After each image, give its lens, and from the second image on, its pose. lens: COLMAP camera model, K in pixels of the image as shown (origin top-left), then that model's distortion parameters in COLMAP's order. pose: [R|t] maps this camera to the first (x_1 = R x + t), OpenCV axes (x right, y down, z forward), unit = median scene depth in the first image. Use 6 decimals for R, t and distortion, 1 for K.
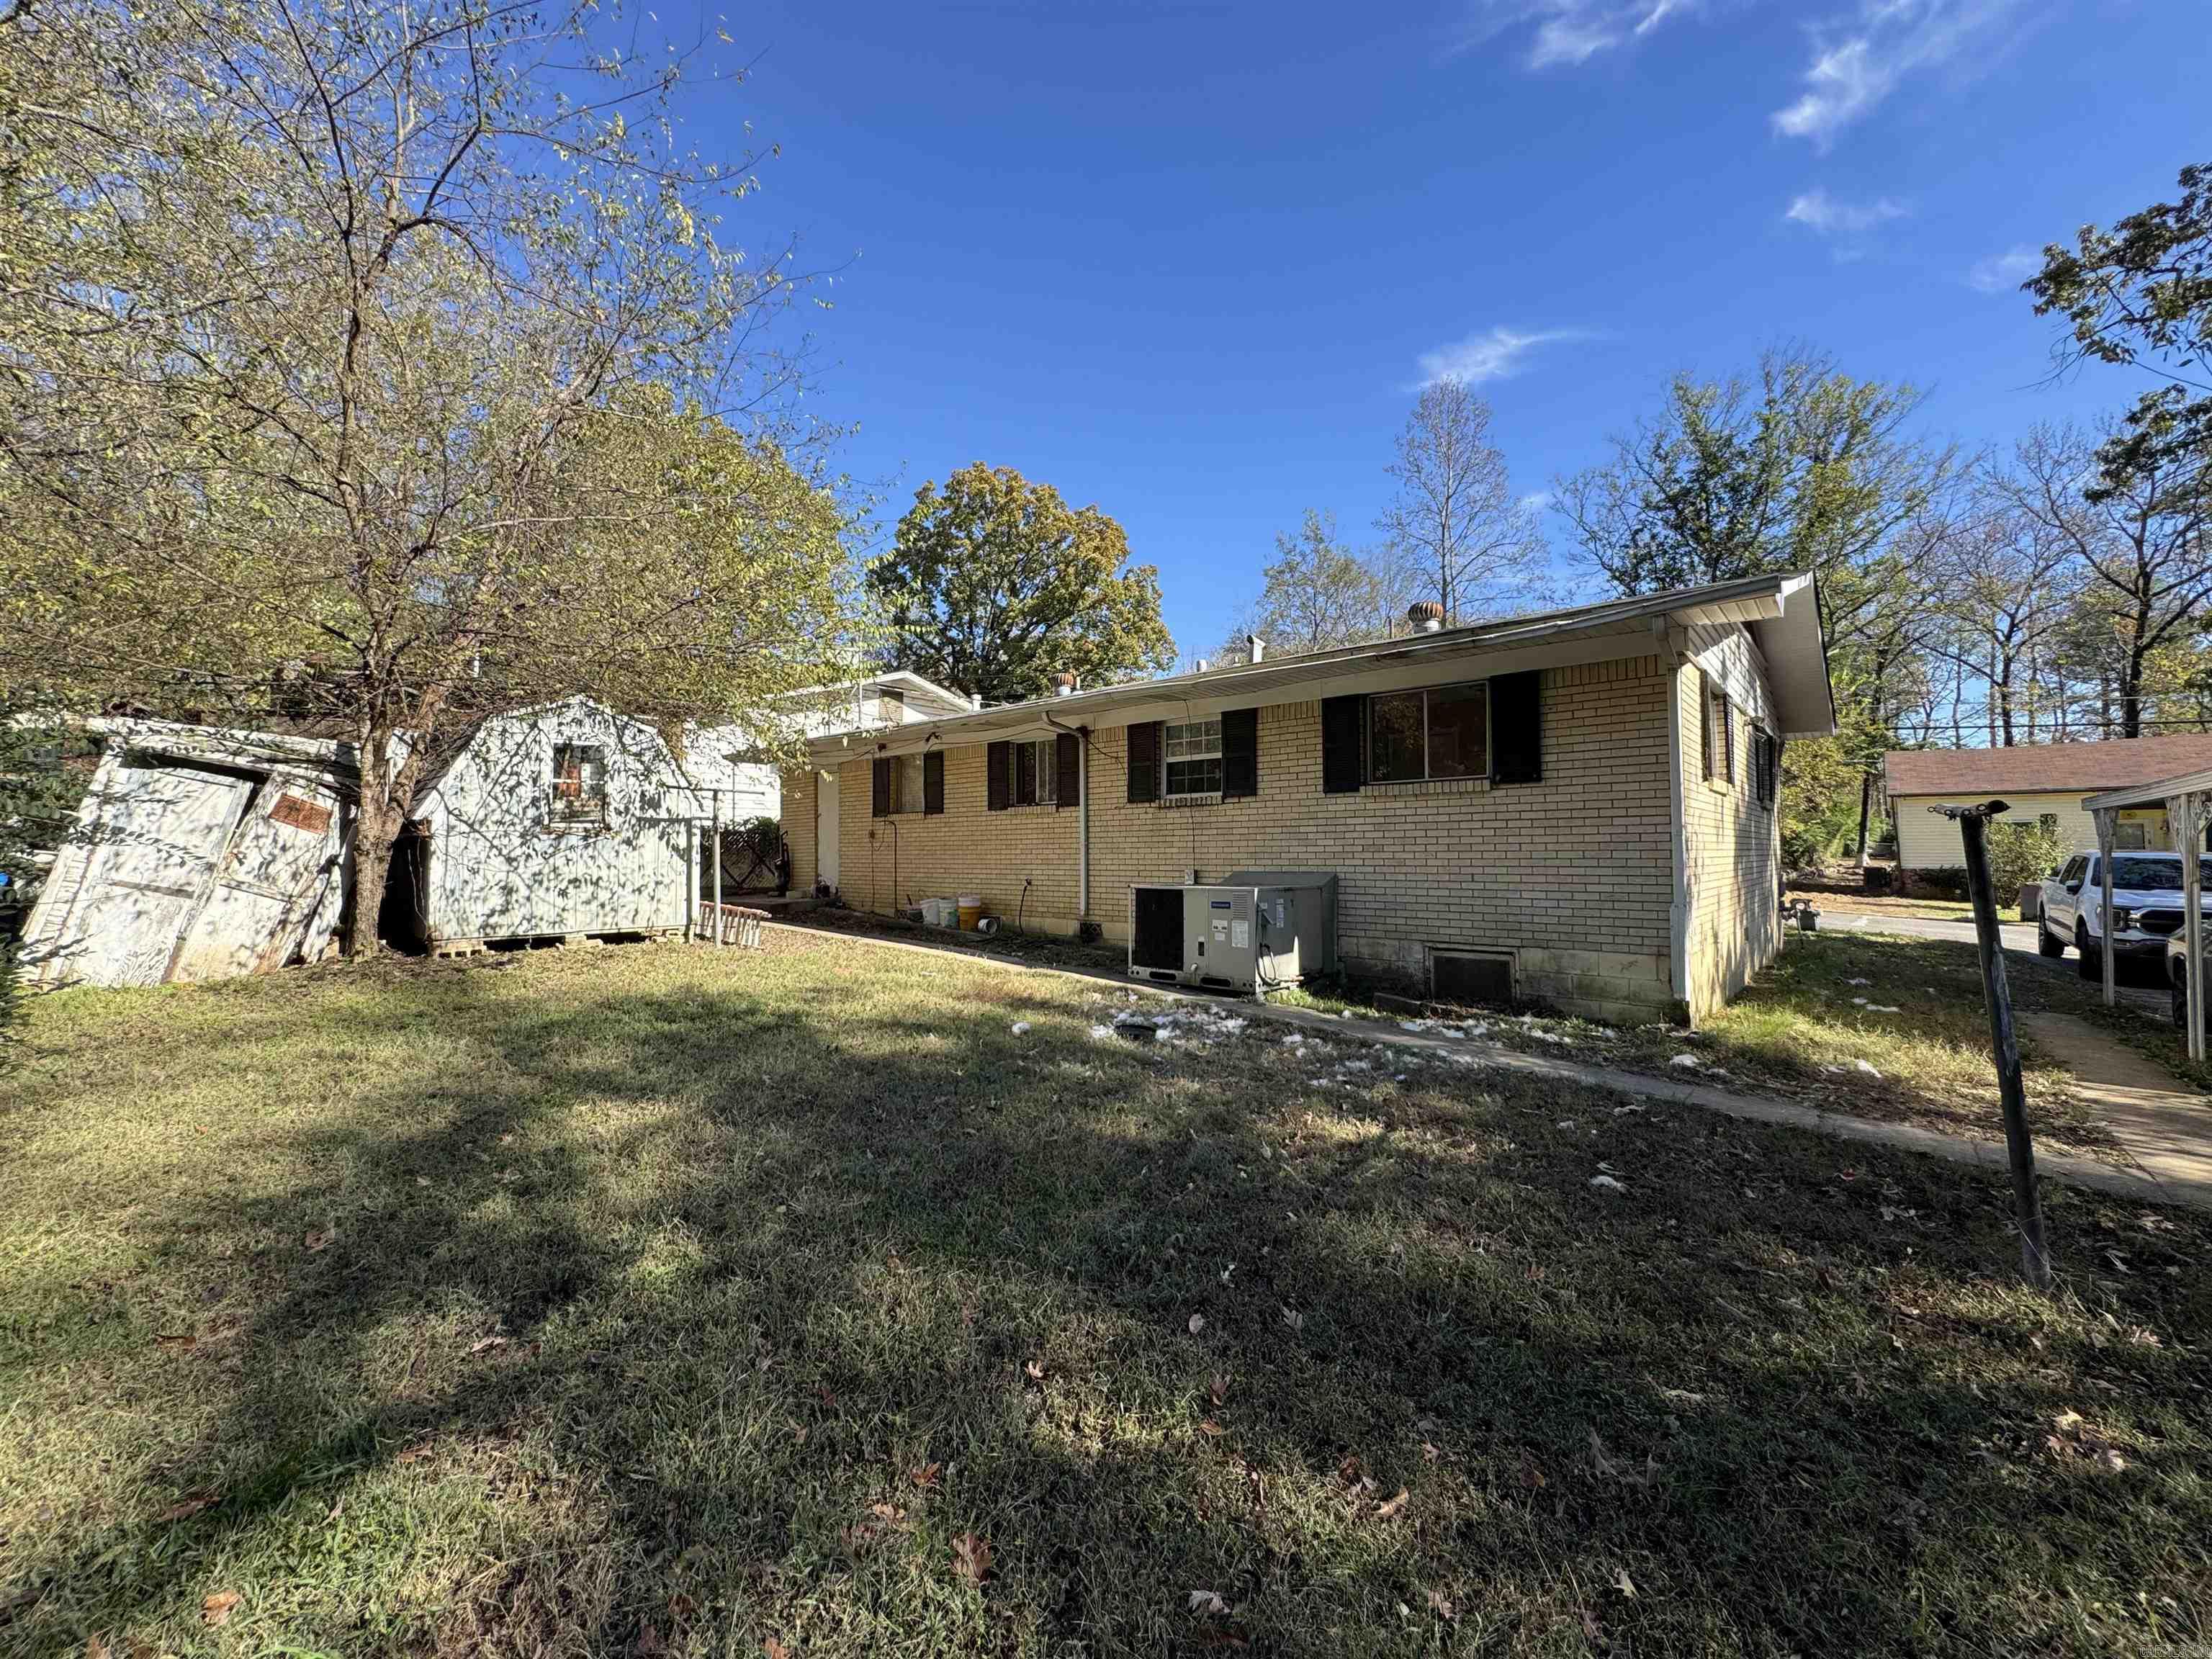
lens RADIAL K [[887.0, 0, 1109.4], [0, 887.0, 830.3], [0, 0, 1]] dist [0.008542, -0.000524]
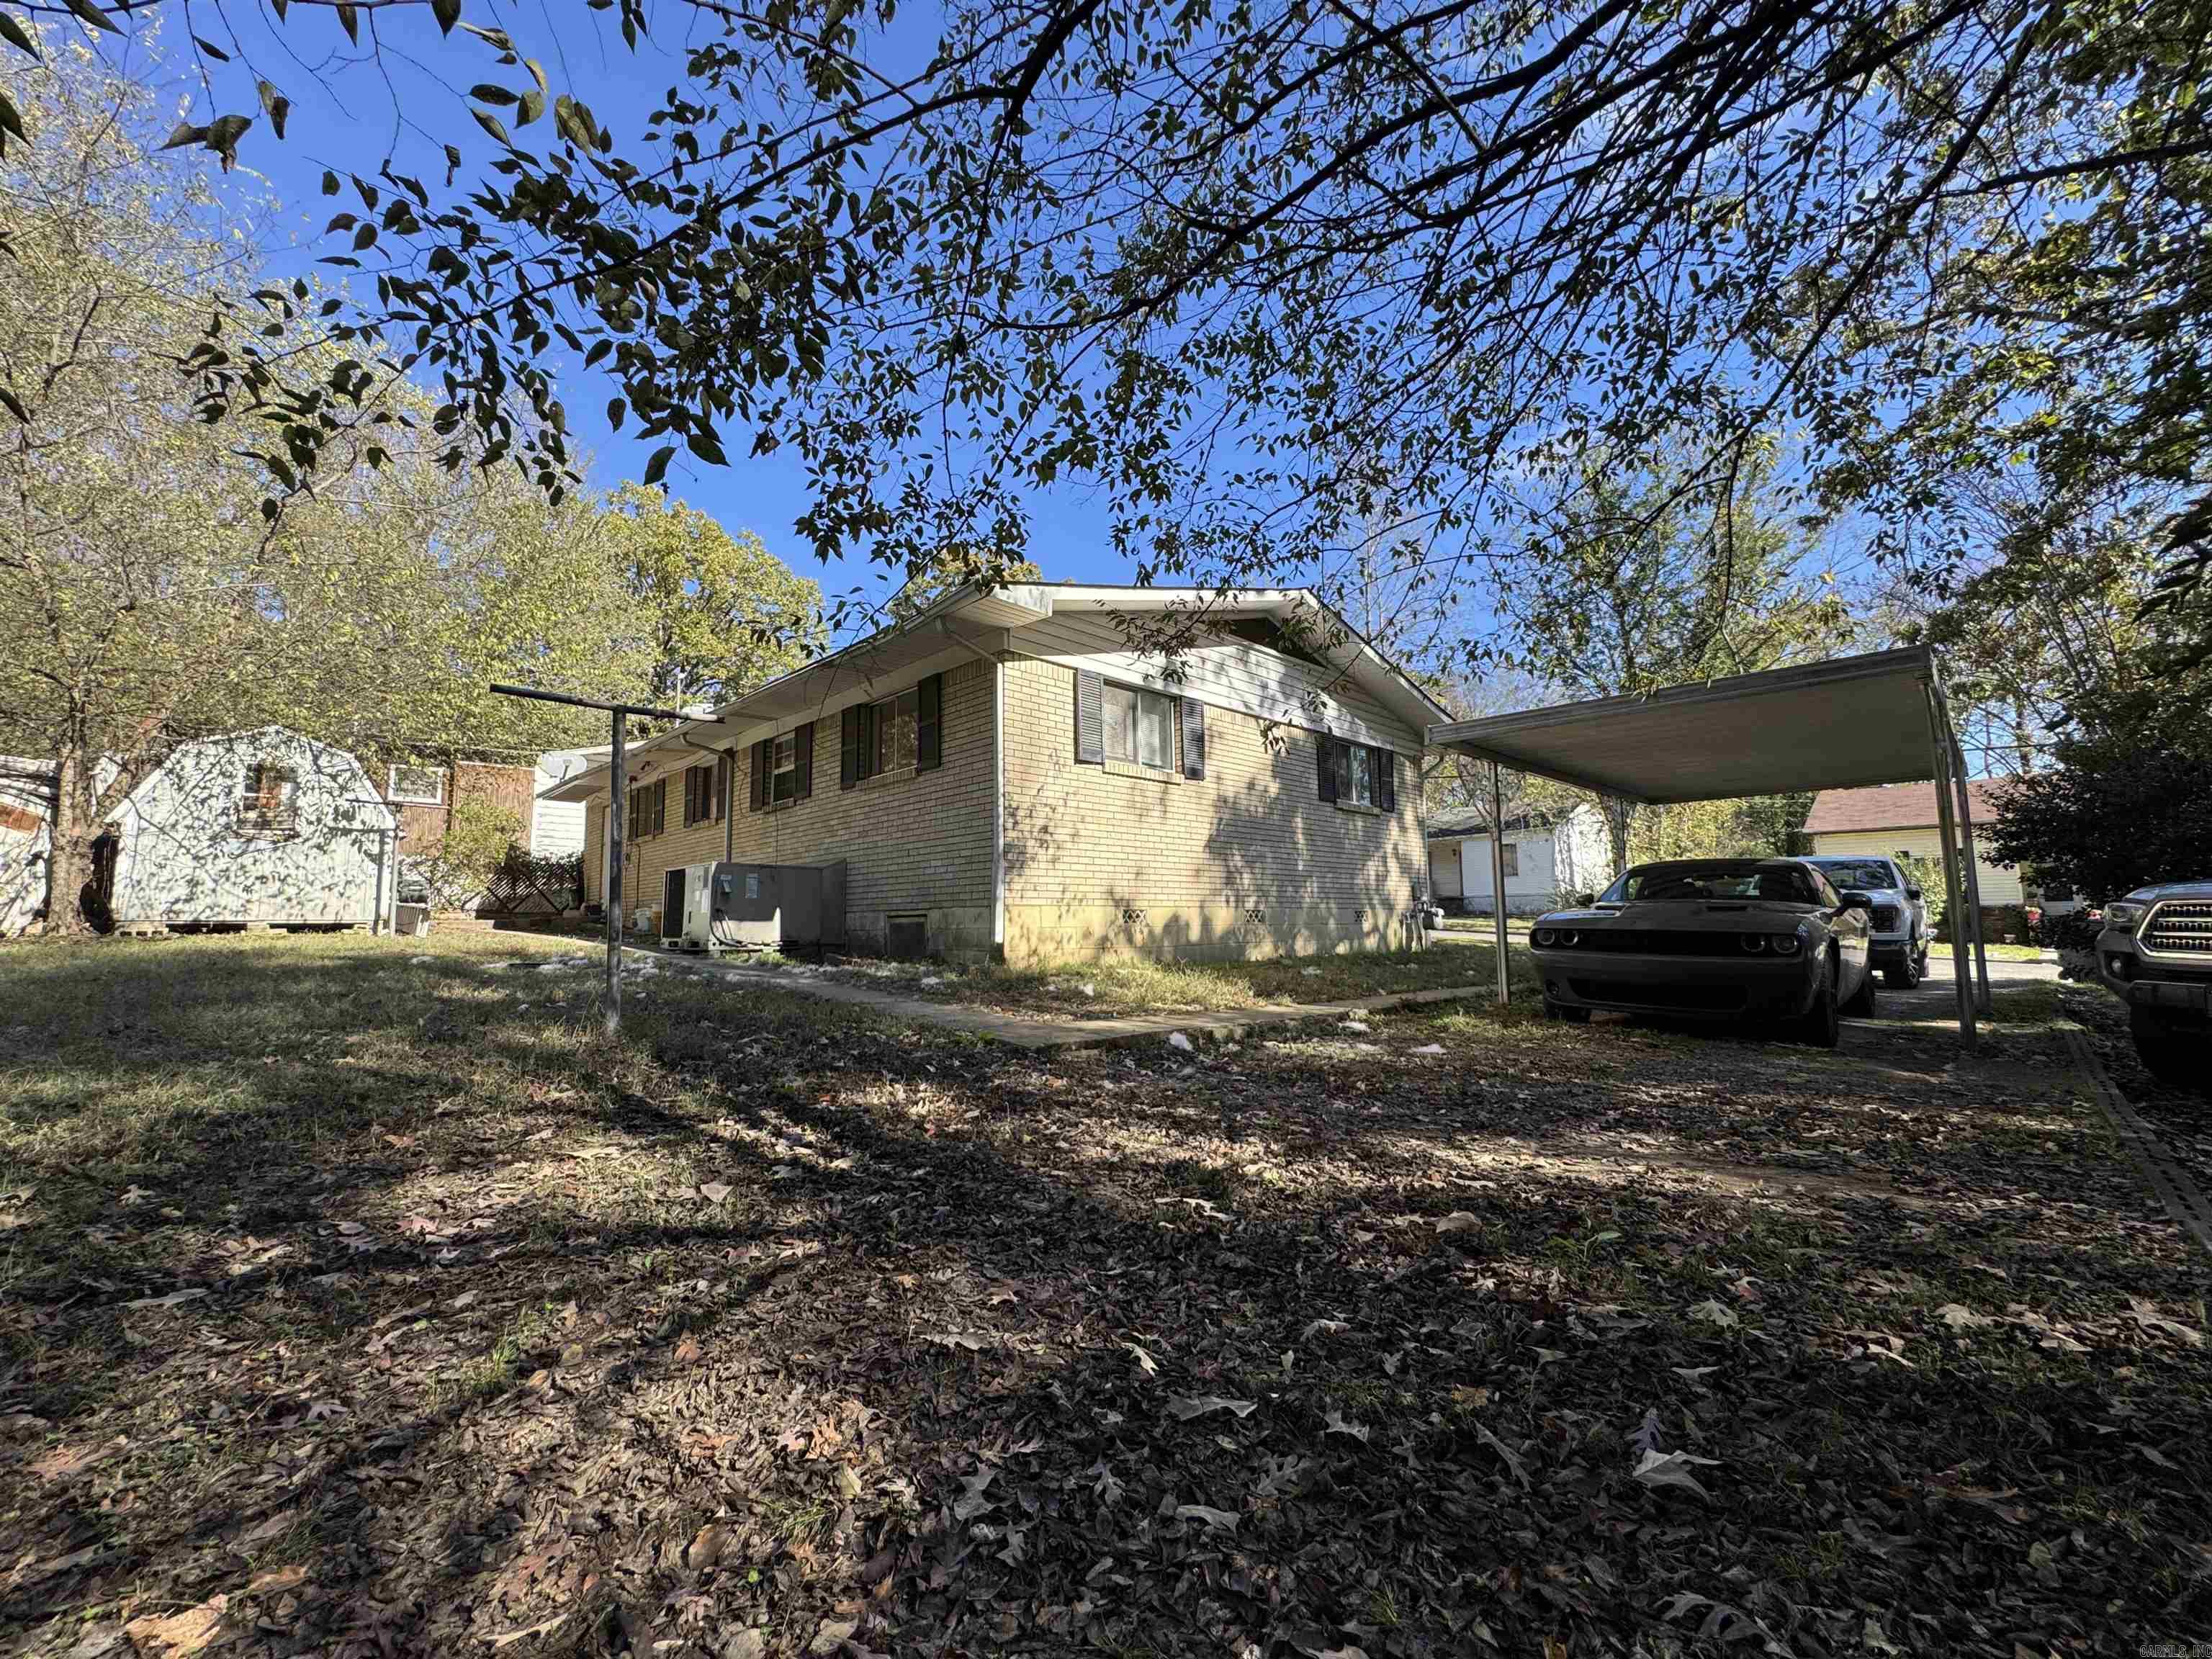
lens RADIAL K [[887.0, 0, 1108.0], [0, 887.0, 827.7], [0, 0, 1]] dist [0.008542, -0.000524]
pose [[0.996655, -0.015833, -0.080180, 0.667558], [0.009167, 0.996521, -0.082834, 0.104750], [0.081213, 0.081822, 0.993333, -0.116380]]
